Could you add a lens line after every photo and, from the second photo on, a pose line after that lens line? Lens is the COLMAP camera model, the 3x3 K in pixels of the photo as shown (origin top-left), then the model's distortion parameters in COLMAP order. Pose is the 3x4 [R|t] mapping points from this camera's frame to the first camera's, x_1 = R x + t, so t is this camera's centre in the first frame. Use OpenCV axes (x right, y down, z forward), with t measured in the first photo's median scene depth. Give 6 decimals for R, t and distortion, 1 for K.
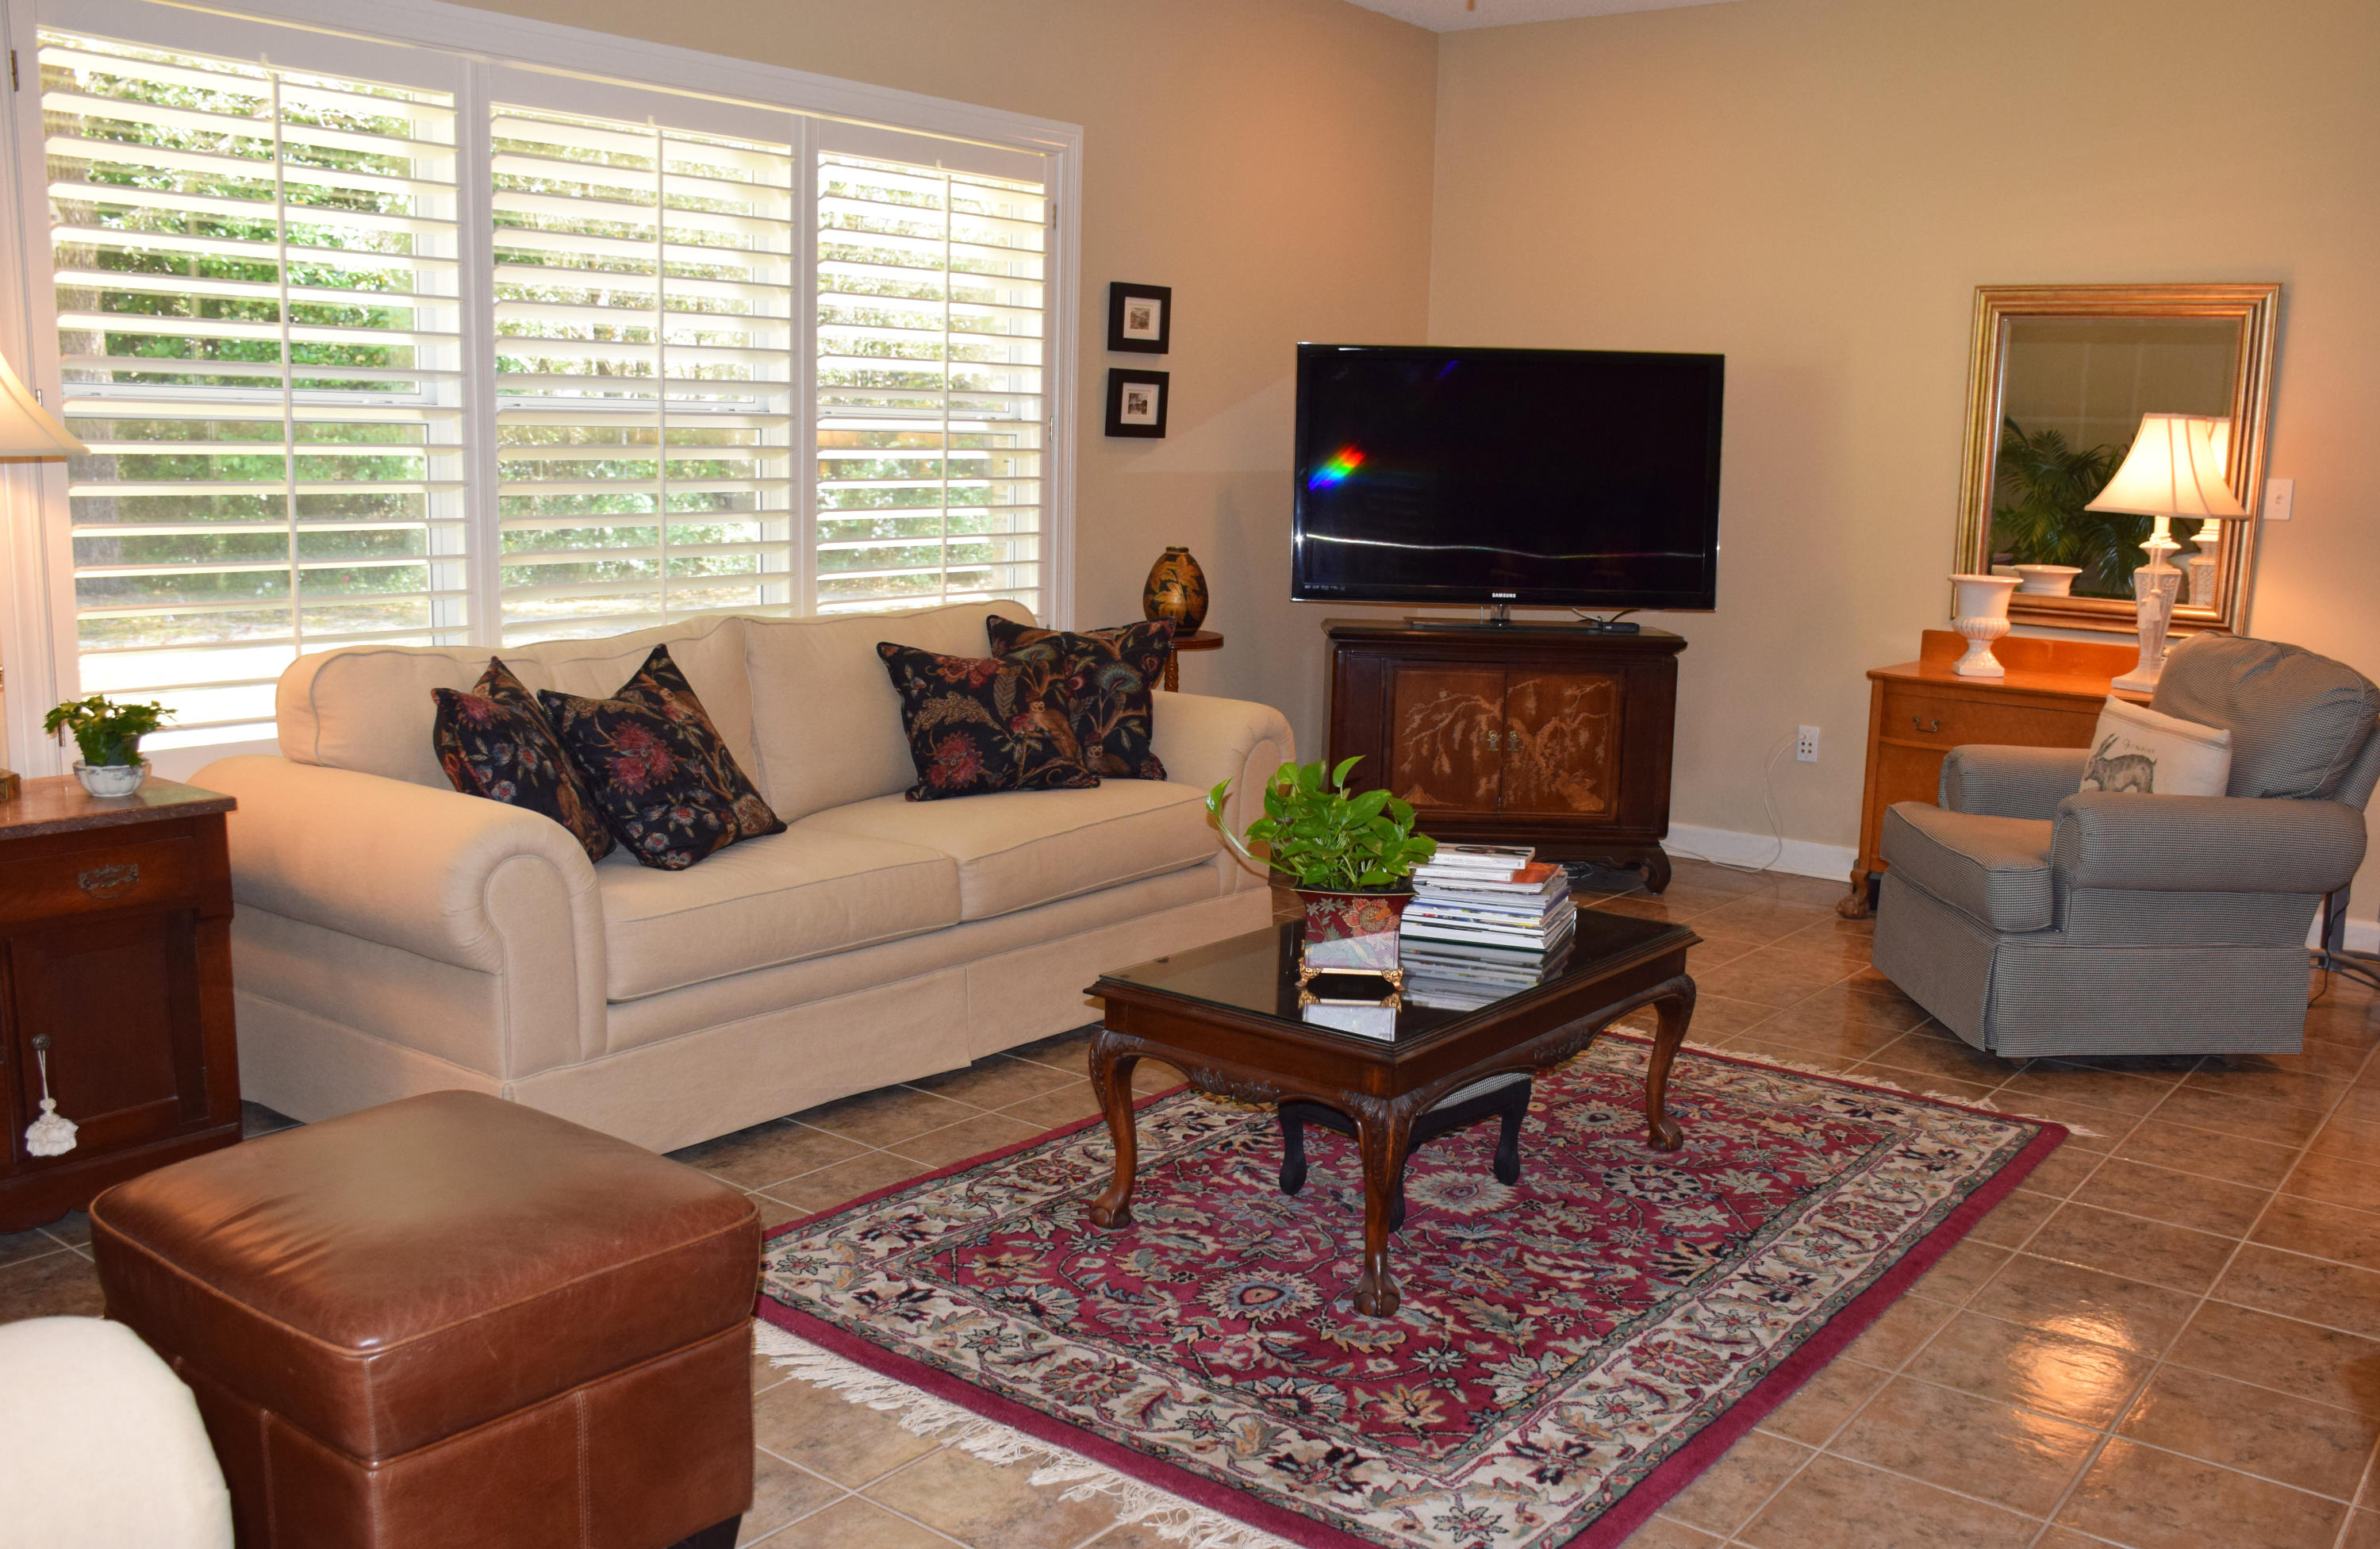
lens RADIAL K [[2100.1, 0, 1178.9], [0, 2100.1, 789.3], [0, 0, 1]] dist [-0.091392, 0.061834]
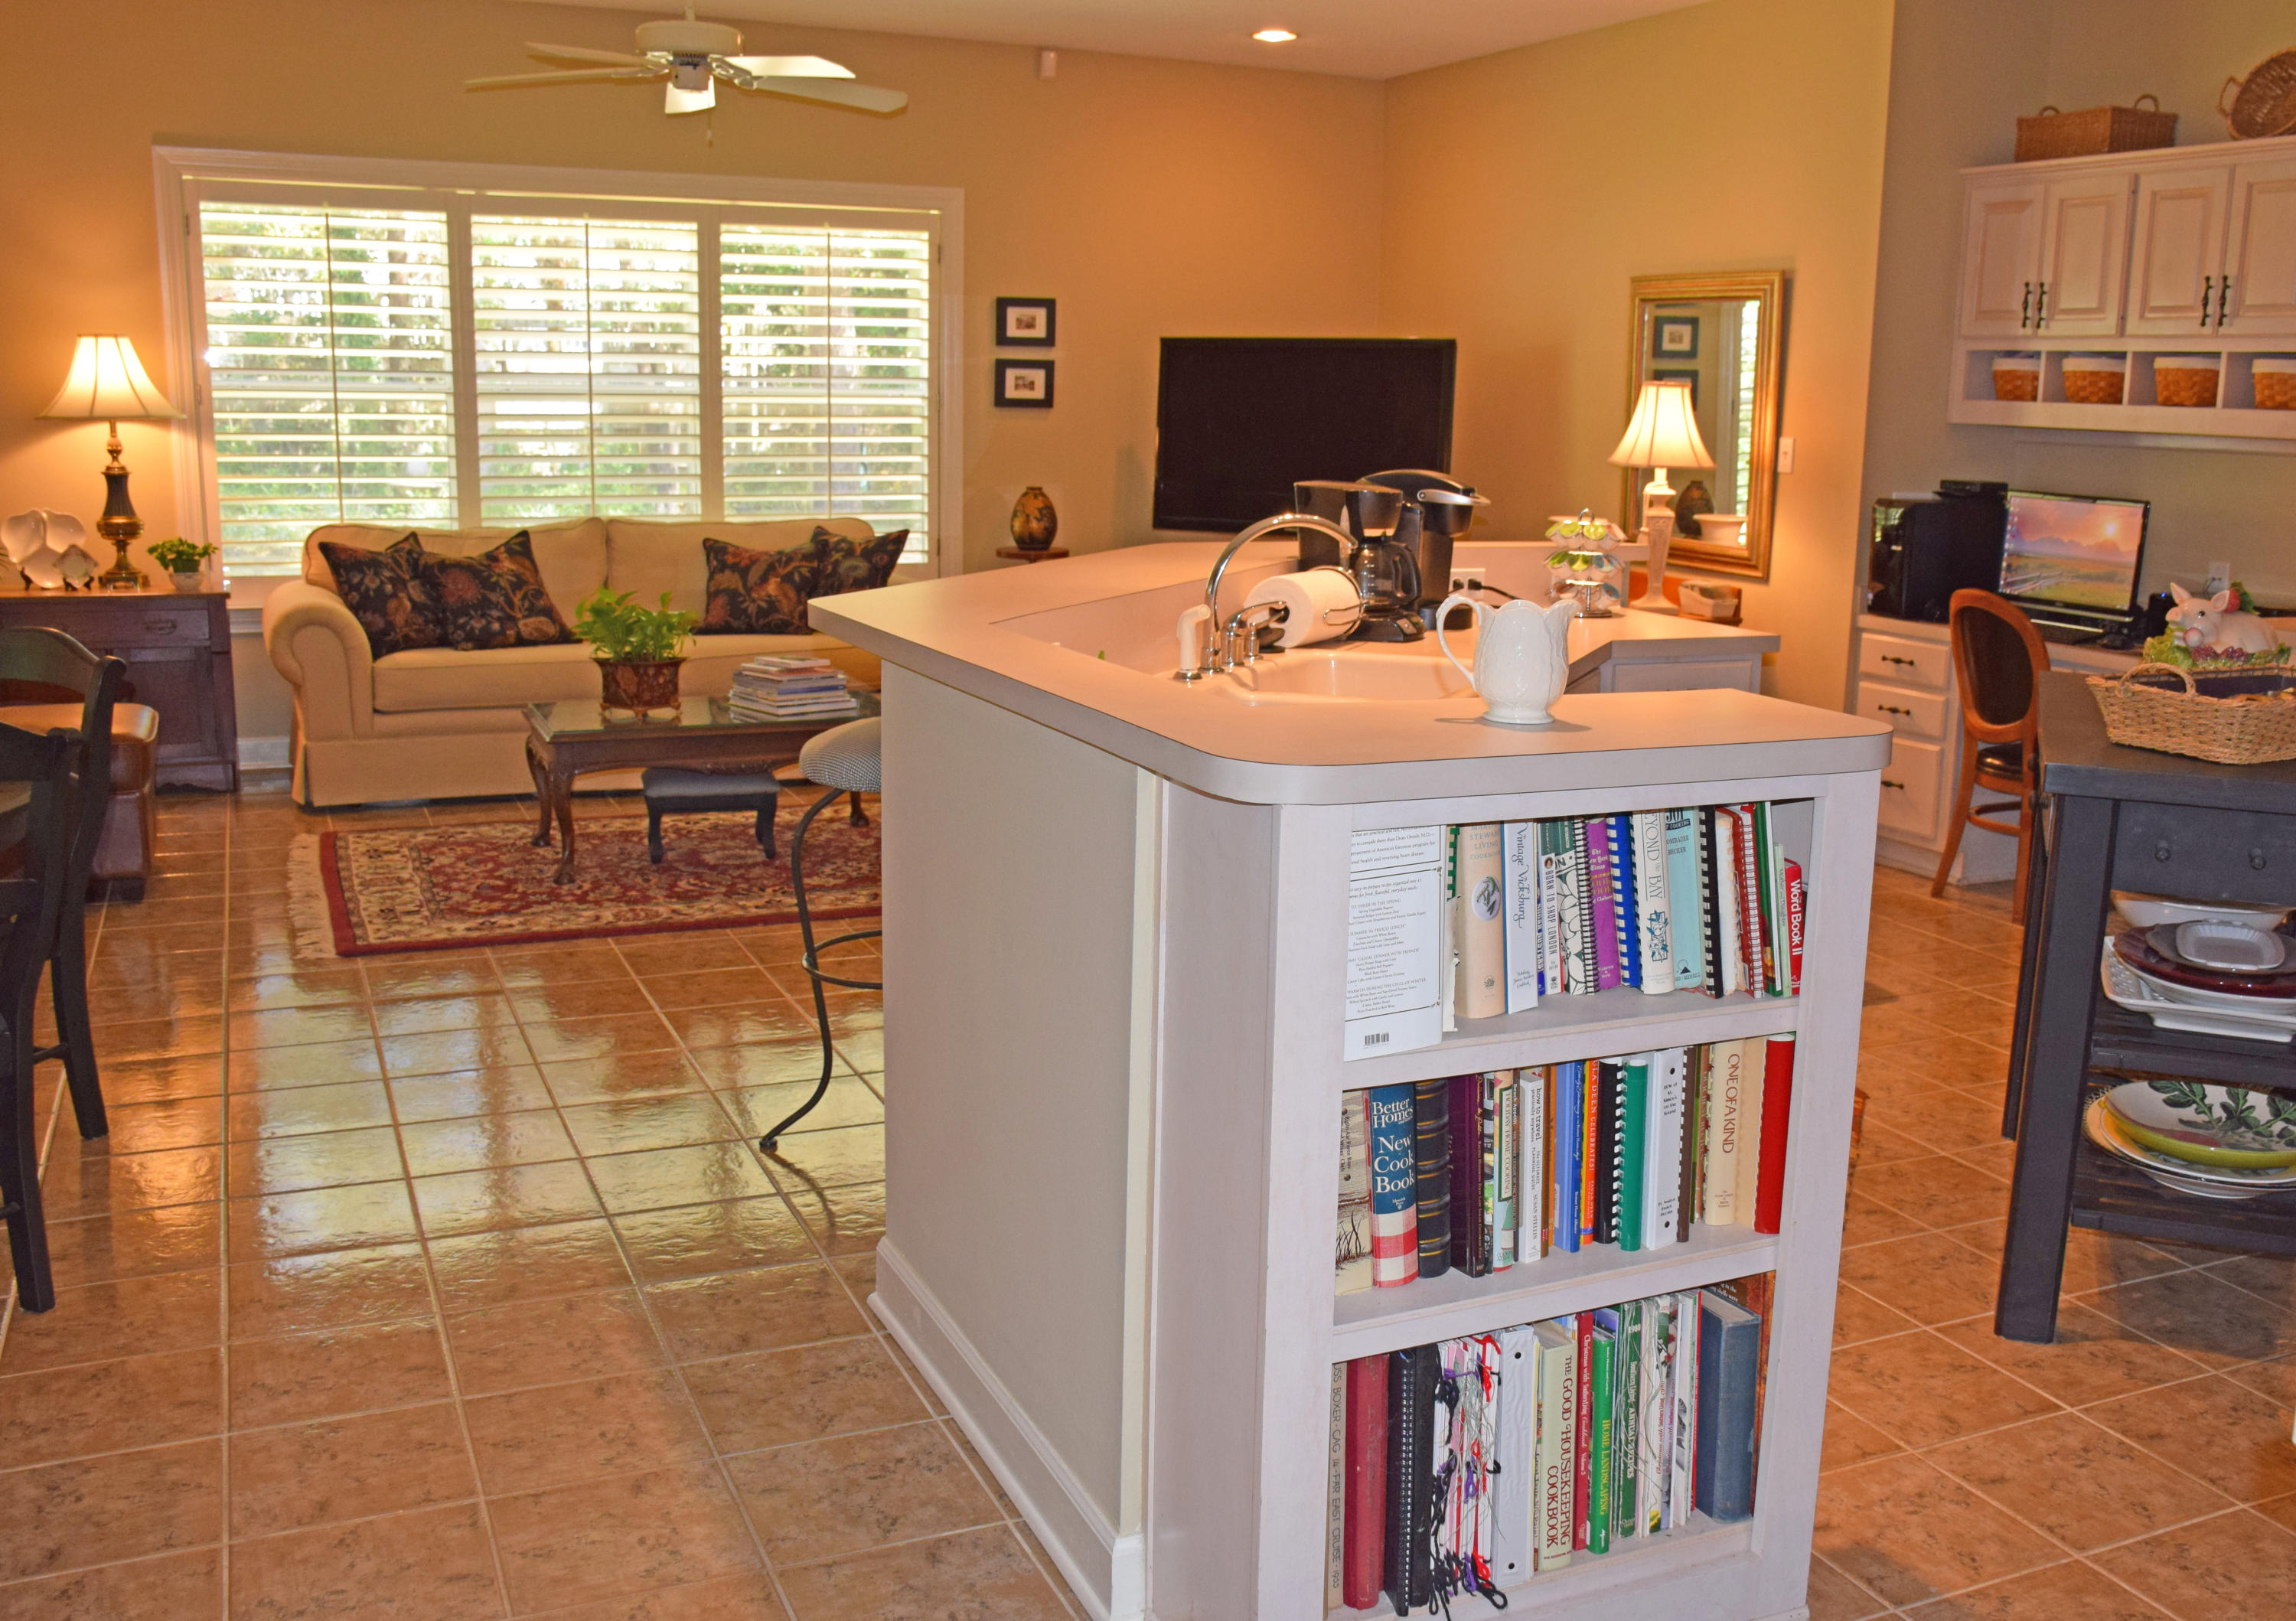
lens RADIAL K [[2175.1, 0, 1167.6], [0, 2175.1, 817.2], [0, 0, 1]] dist [-0.073009, 0.000000]
pose [[0.880478, 0.085710, -0.466274, 0.857150], [-0.077358, 0.996314, 0.037064, 0.047813], [0.467733, 0.003436, 0.883863, -0.257350]]
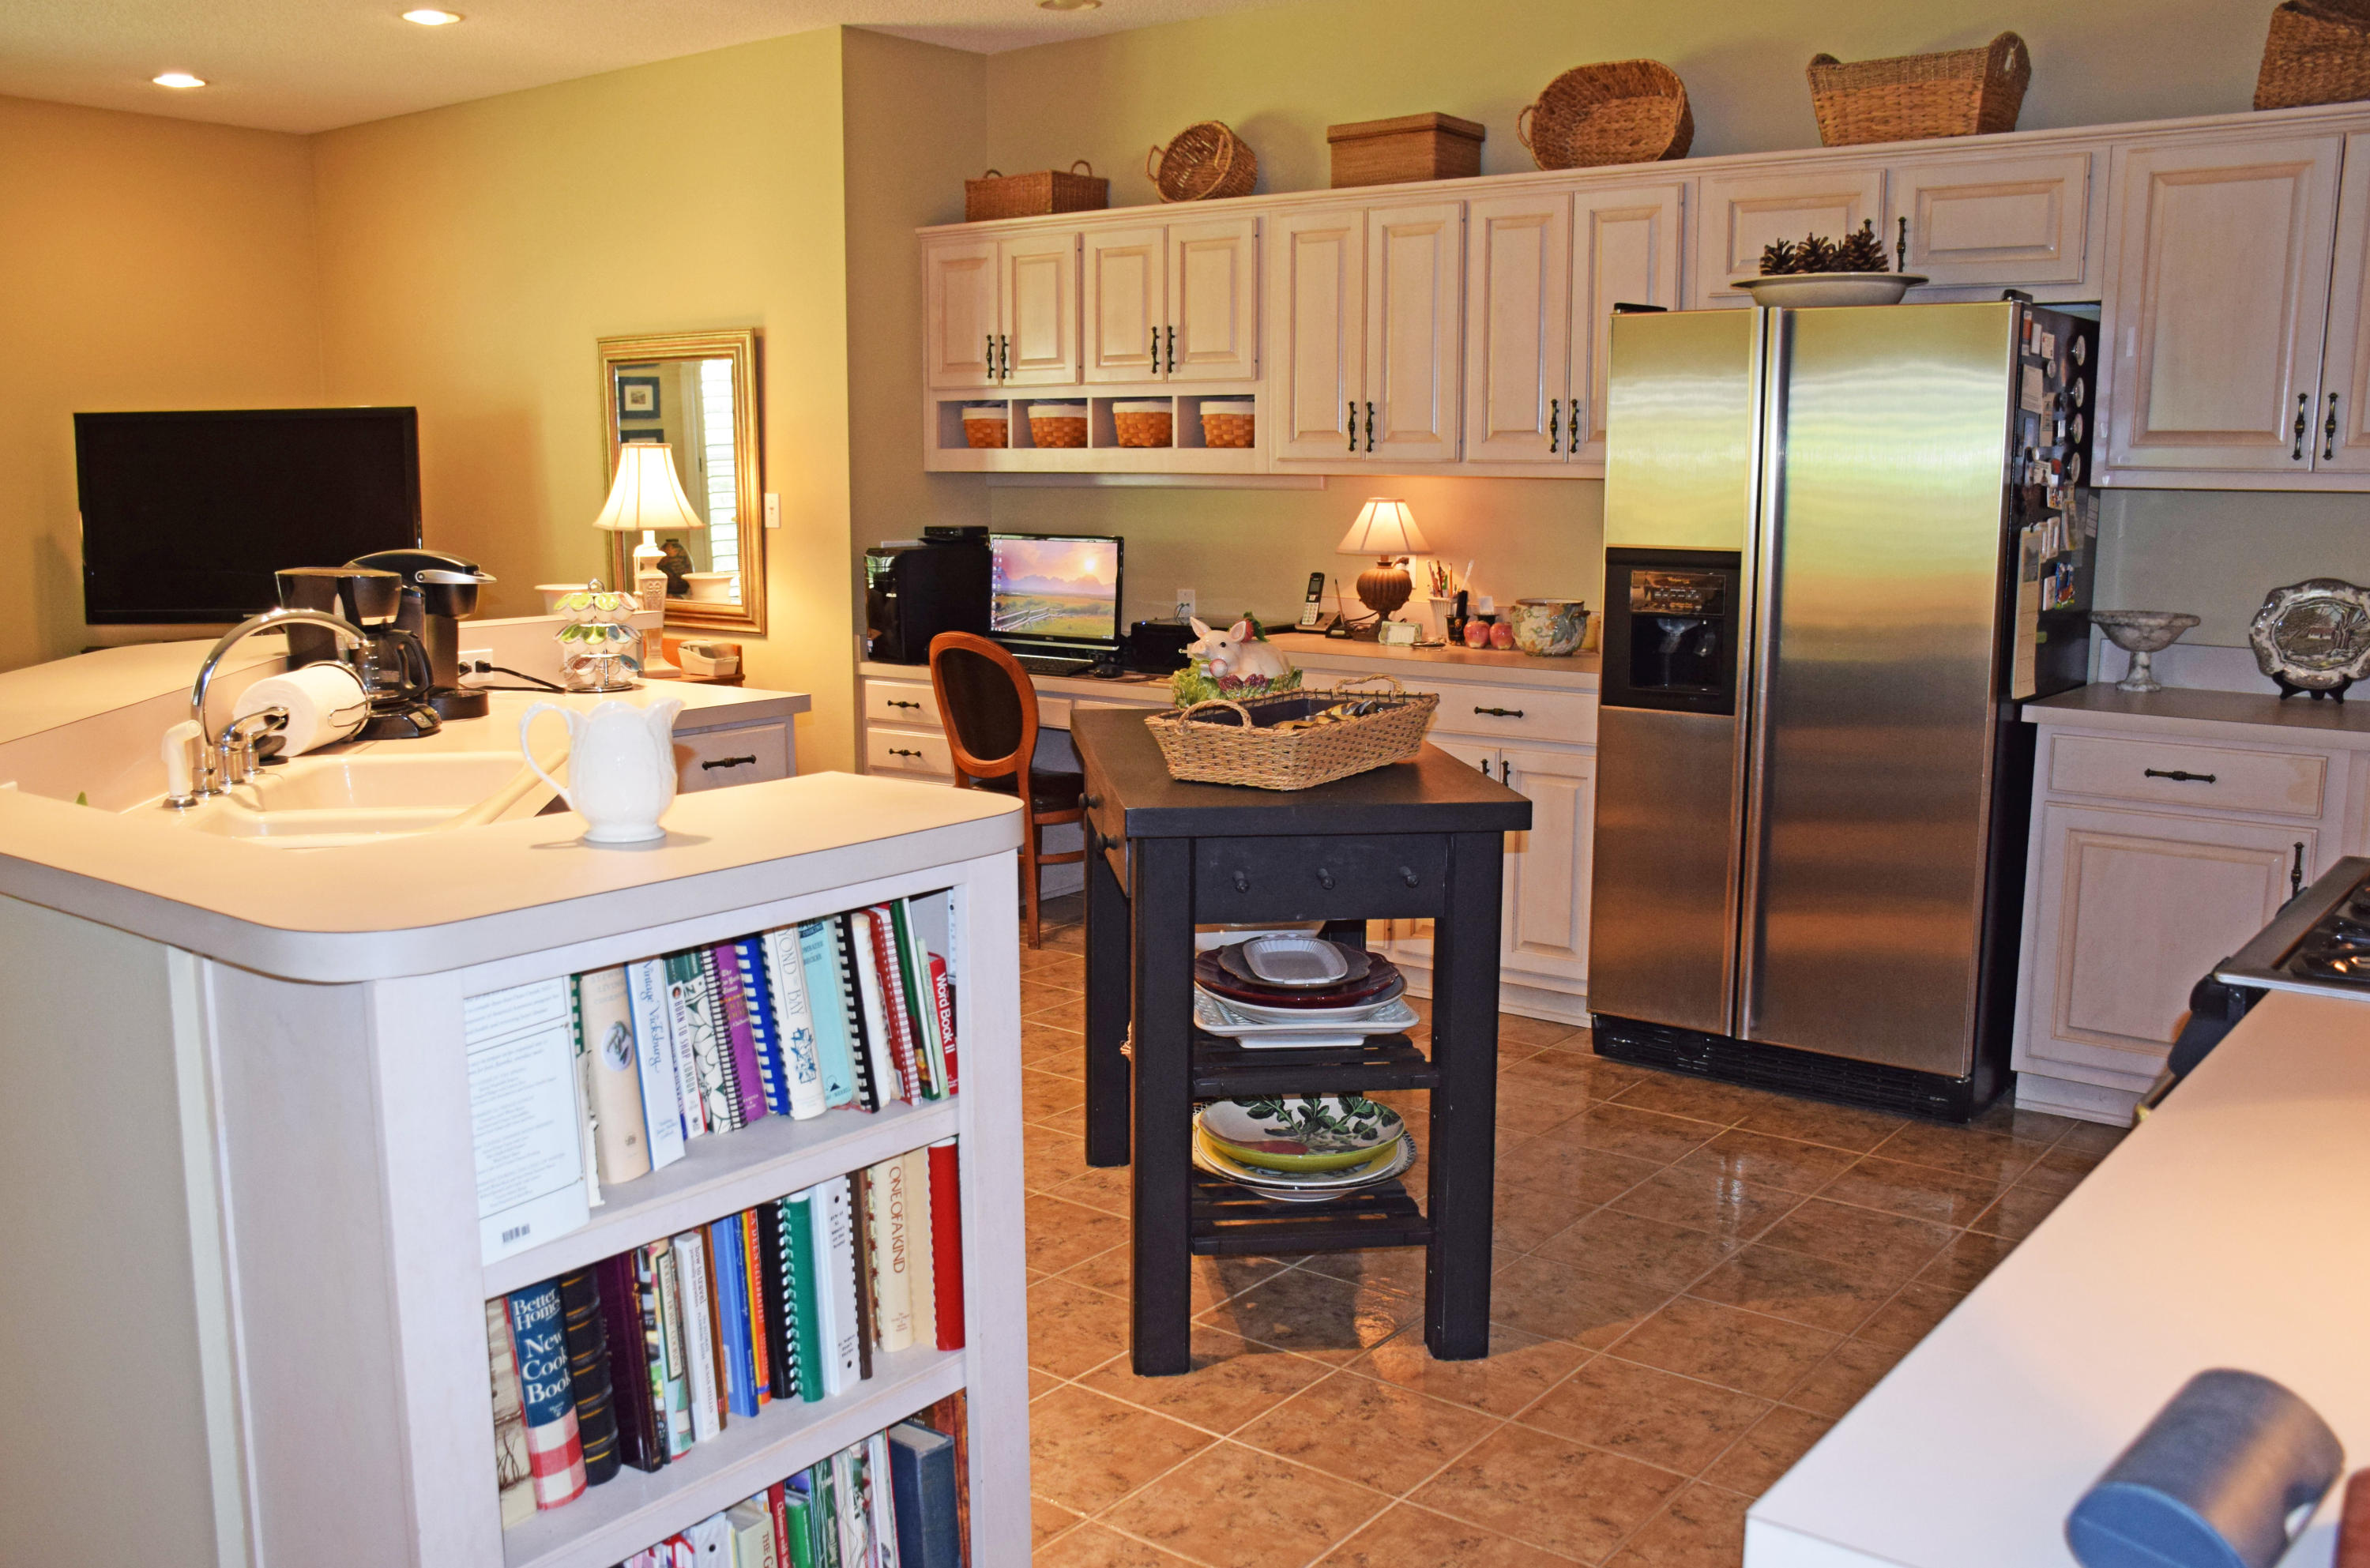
lens RADIAL K [[2122.7, 0, 1184.9], [0, 2122.7, 797.4], [0, 0, 1]] dist [-0.127254, 0.149949]
pose [[0.999562, -0.028212, -0.008915, 0.819247], [0.028171, 0.999592, -0.004640, 0.037370], [0.009042, 0.004387, 0.999949, -0.213316]]
